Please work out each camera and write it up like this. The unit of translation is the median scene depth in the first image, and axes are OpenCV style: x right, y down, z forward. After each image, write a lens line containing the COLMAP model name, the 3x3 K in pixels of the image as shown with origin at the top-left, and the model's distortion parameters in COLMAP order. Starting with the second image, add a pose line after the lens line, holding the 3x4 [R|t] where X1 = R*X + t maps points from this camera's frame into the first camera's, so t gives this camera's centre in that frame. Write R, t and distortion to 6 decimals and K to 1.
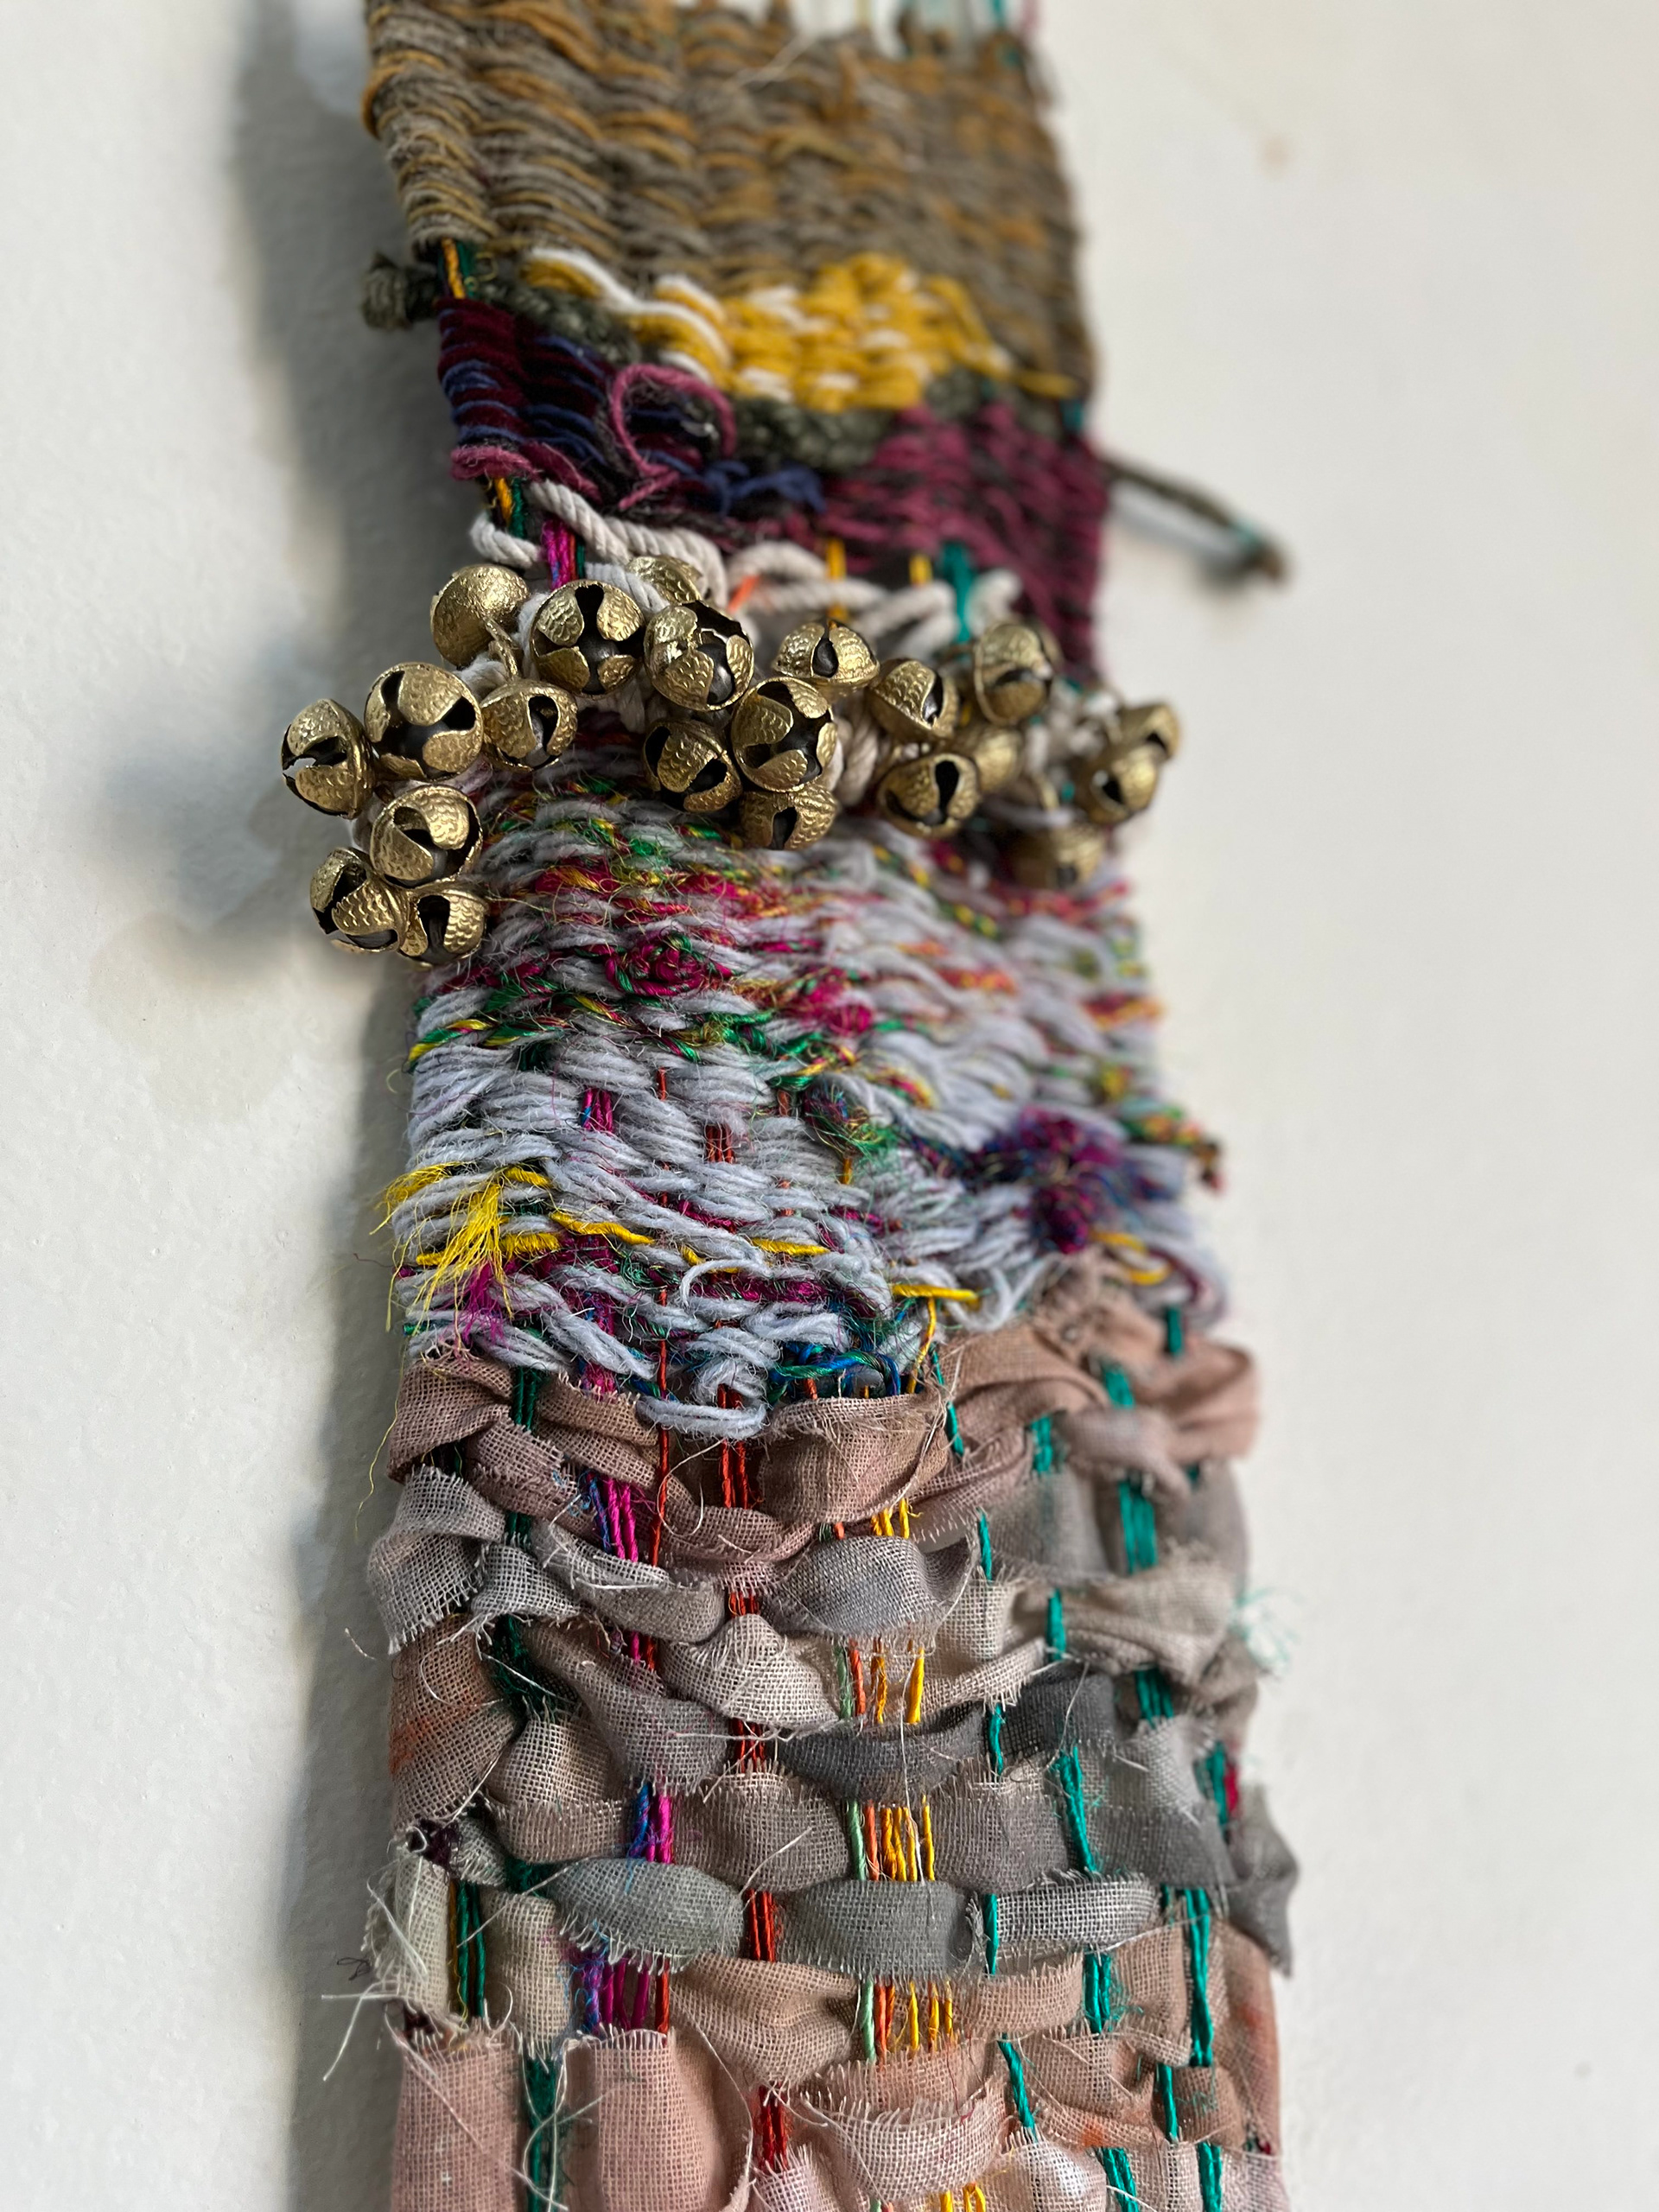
lens RADIAL K [[1685.1, 0, 829.5], [0, 1685.1, 1106.0], [0, 0, 1]] dist [0.008515, 0.009743]
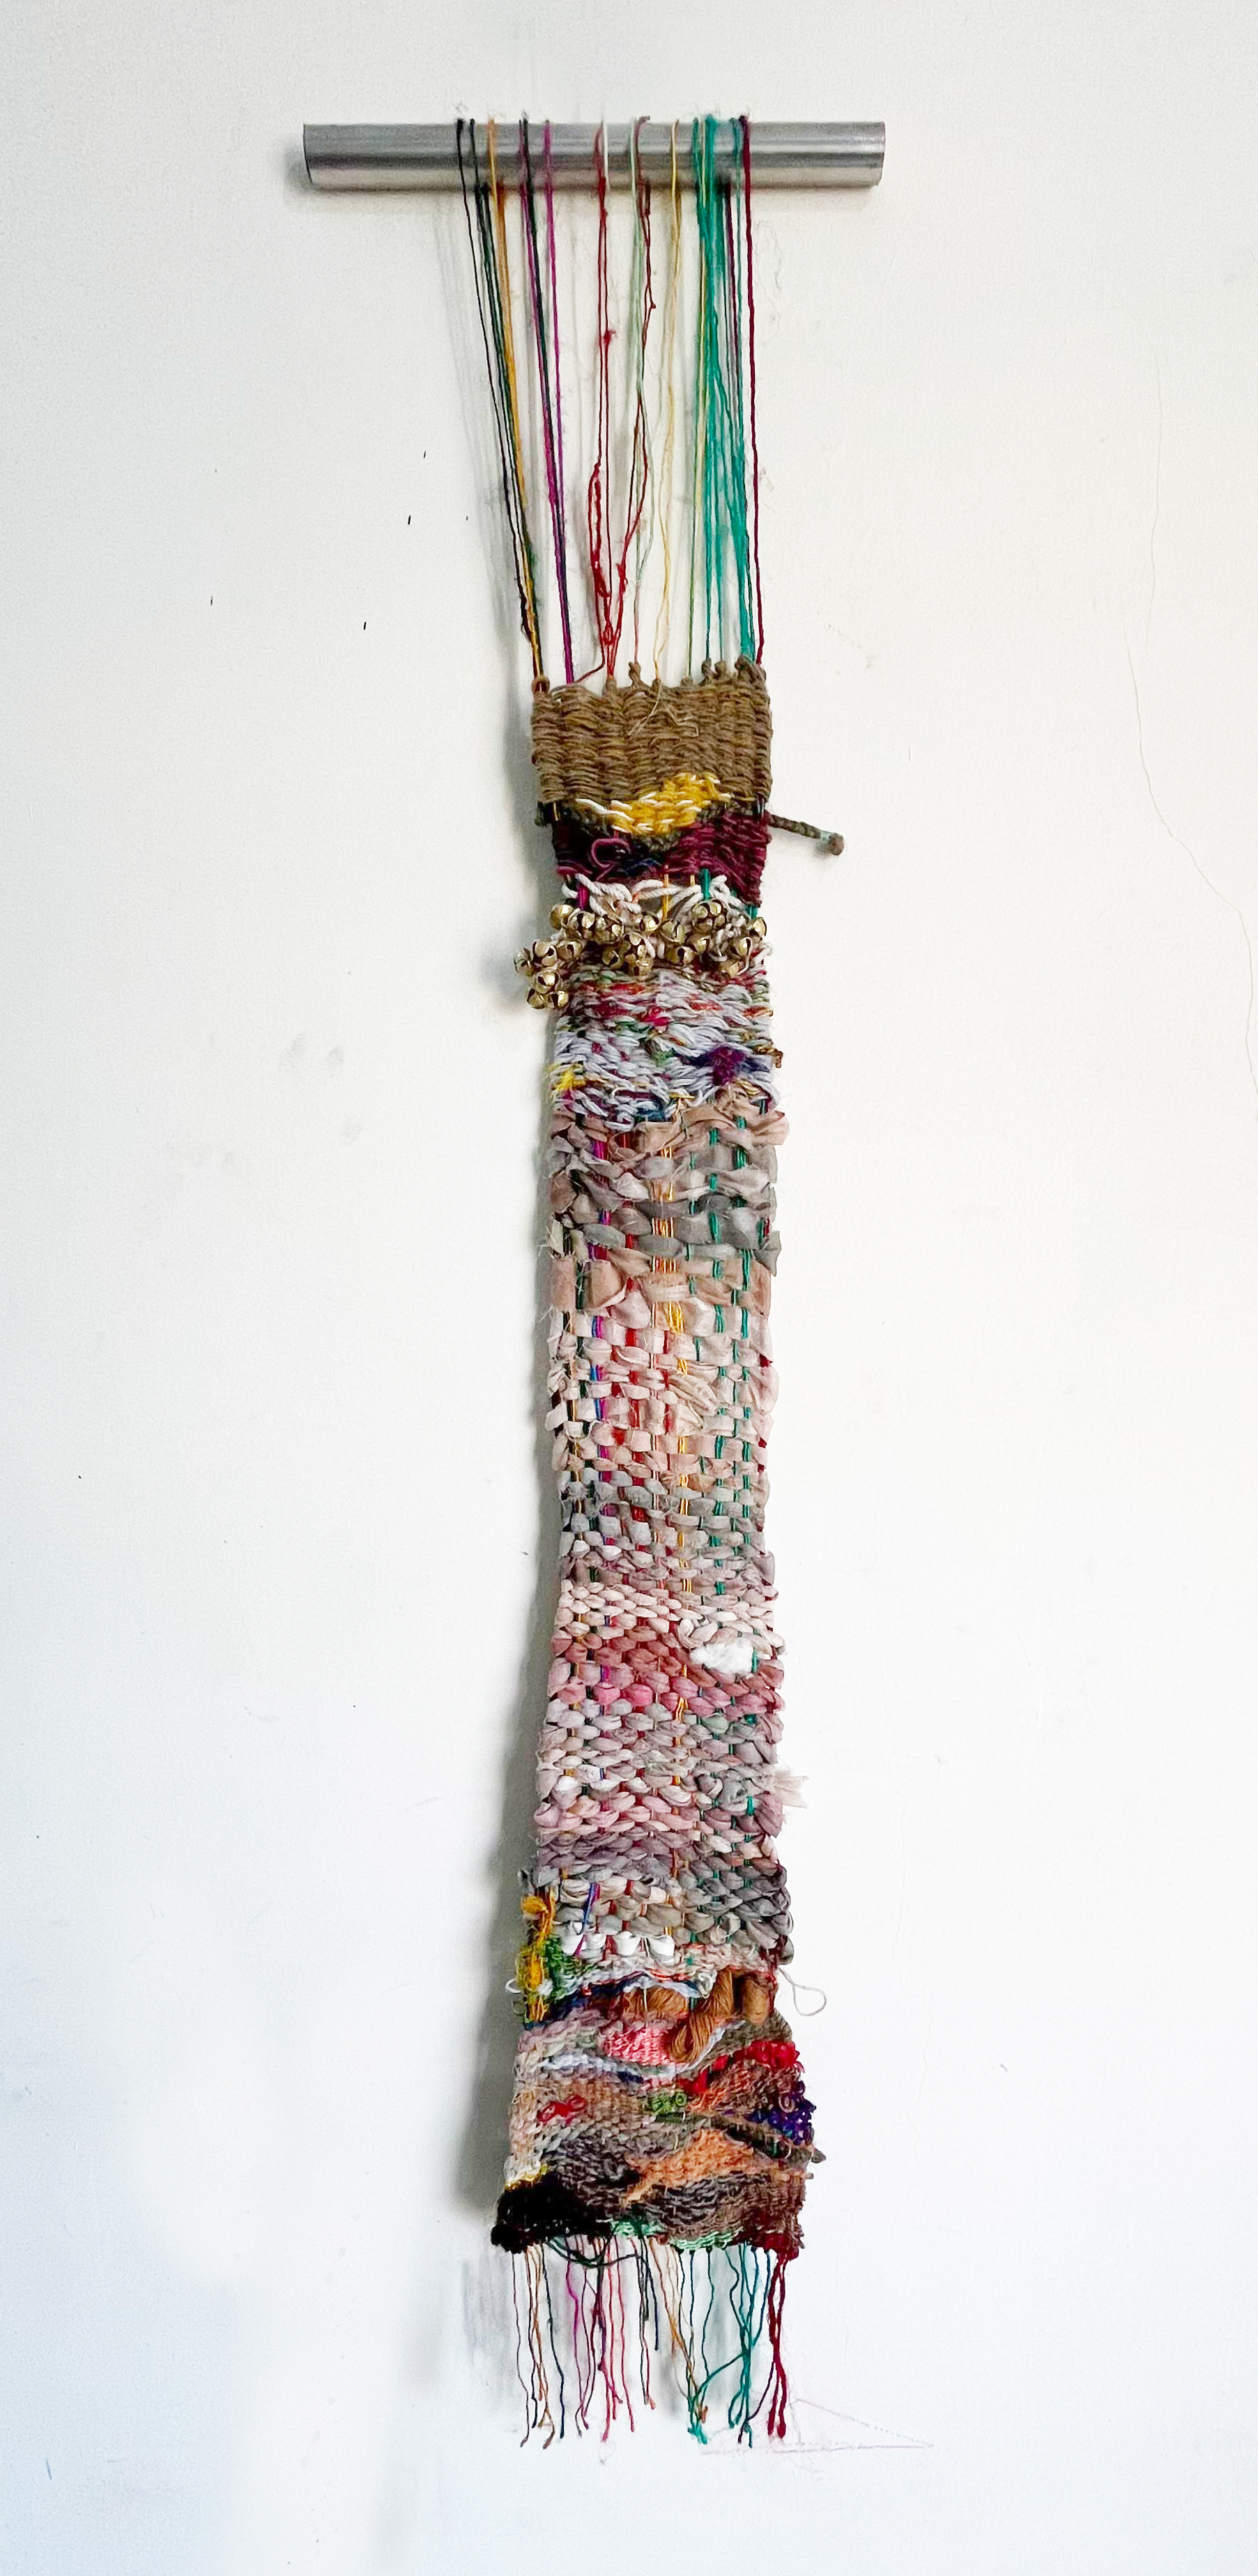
lens RADIAL K [[1088.1, 0, 657.3], [0, 1088.1, 1385.5], [0, 0, 1]] dist [-0.017789, -0.000017]
pose [[0.936903, 0.094708, -0.336516, 0.912464], [0.027138, 0.939996, 0.340105, -0.114090], [0.348534, -0.327778, 0.878115, -1.427317]]
